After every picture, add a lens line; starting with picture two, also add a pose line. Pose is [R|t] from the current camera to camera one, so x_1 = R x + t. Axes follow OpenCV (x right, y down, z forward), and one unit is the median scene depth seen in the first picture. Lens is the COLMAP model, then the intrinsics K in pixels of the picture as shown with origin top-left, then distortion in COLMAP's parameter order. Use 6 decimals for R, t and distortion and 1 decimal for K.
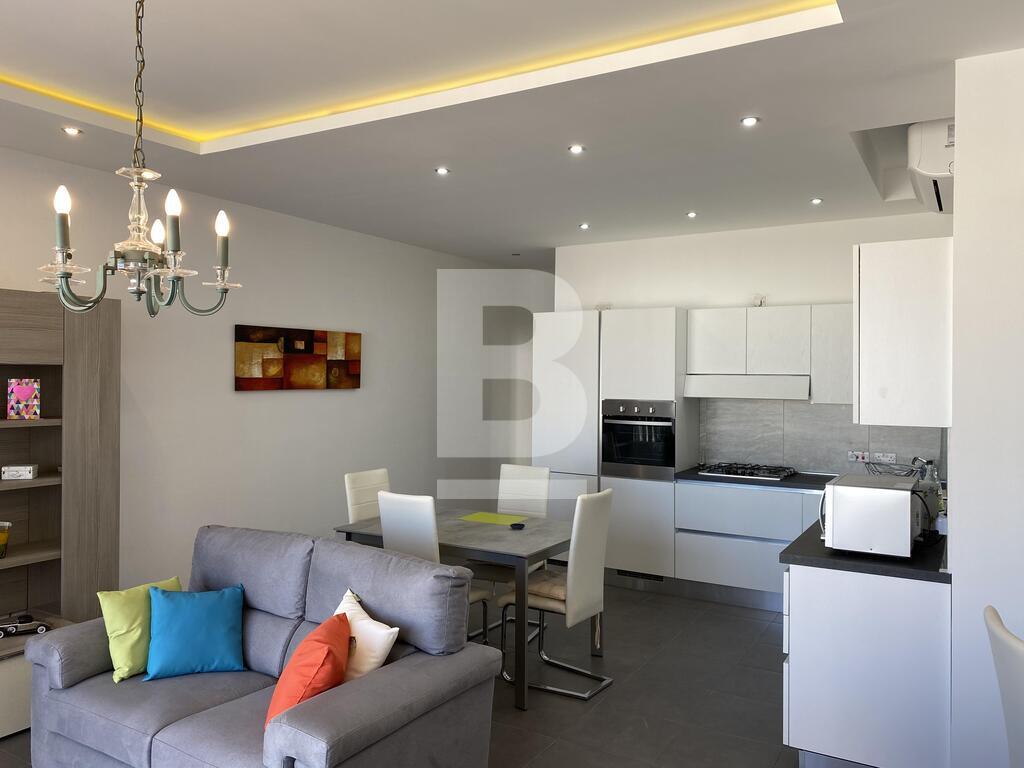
lens RADIAL K [[782.9, 0, 509.6], [0, 782.9, 369.8], [0, 0, 1]] dist [0.014353, -0.001261]
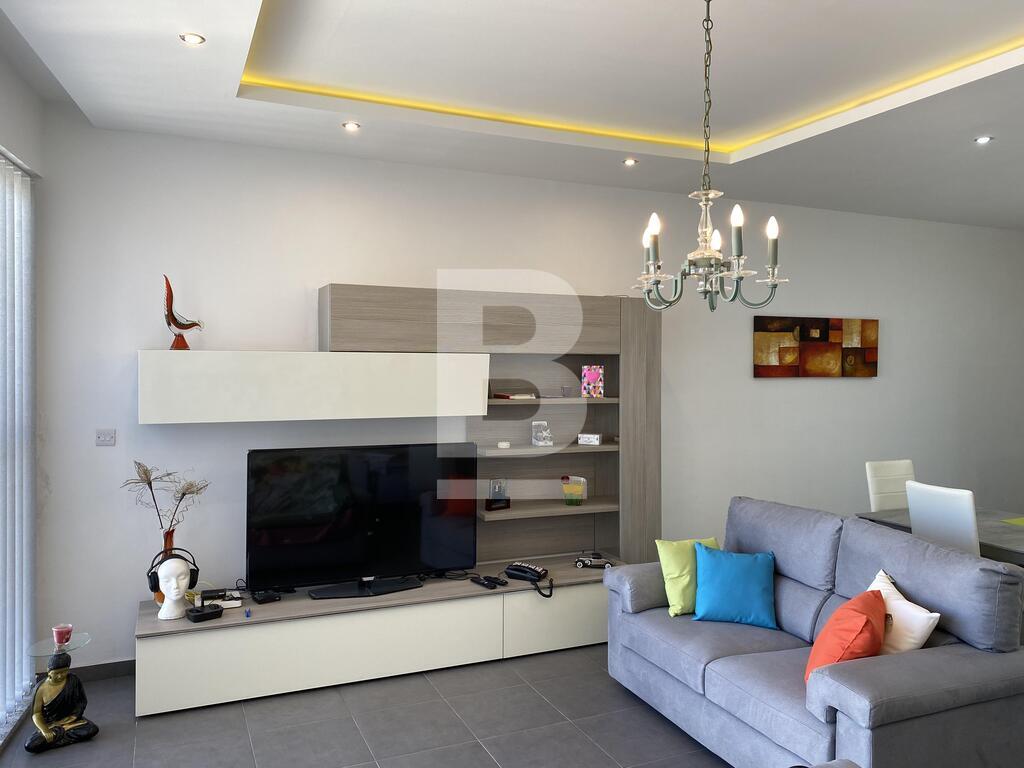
lens RADIAL K [[782.9, 0, 509.6], [0, 782.9, 369.8], [0, 0, 1]] dist [0.014353, -0.001261]
pose [[0.819247, 0.003251, -0.573431, -0.015259], [0.003899, 0.999929, 0.011240, 0.005166], [0.573427, -0.011444, 0.819177, -0.119114]]
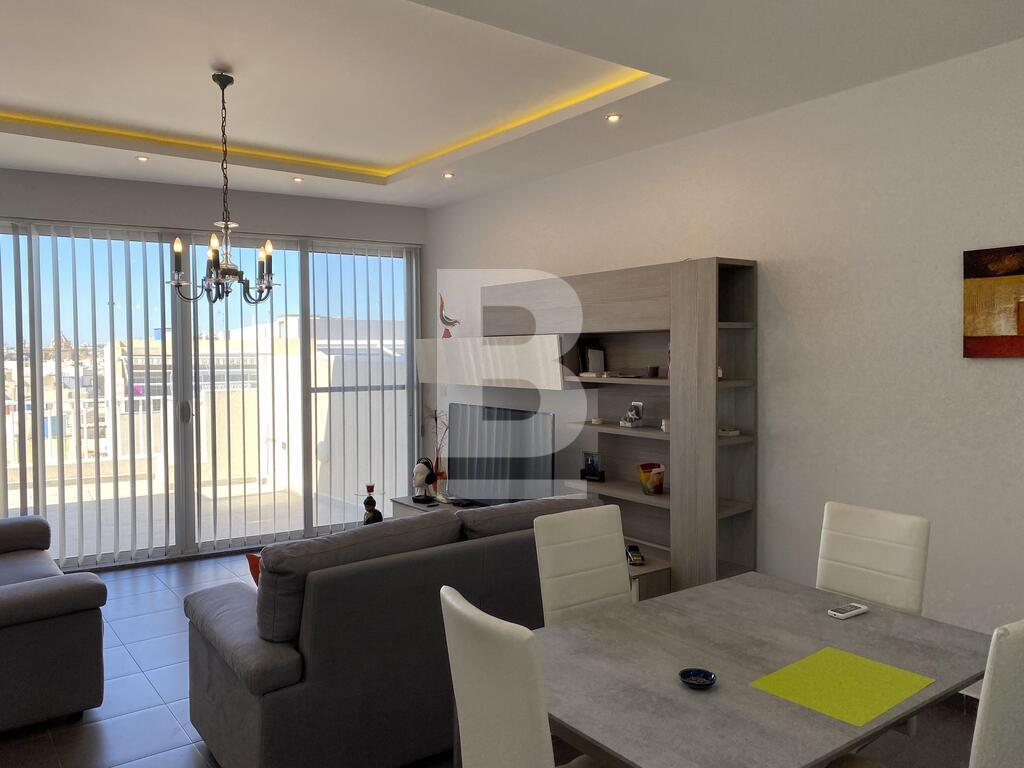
lens RADIAL K [[782.9, 0, 509.6], [0, 782.9, 369.8], [0, 0, 1]] dist [0.014353, -0.001261]
pose [[-0.379928, 0.016485, -0.924869, 0.636490], [0.010818, 0.999852, 0.013377, 0.041918], [0.924953, -0.004923, -0.380050, 1.542272]]
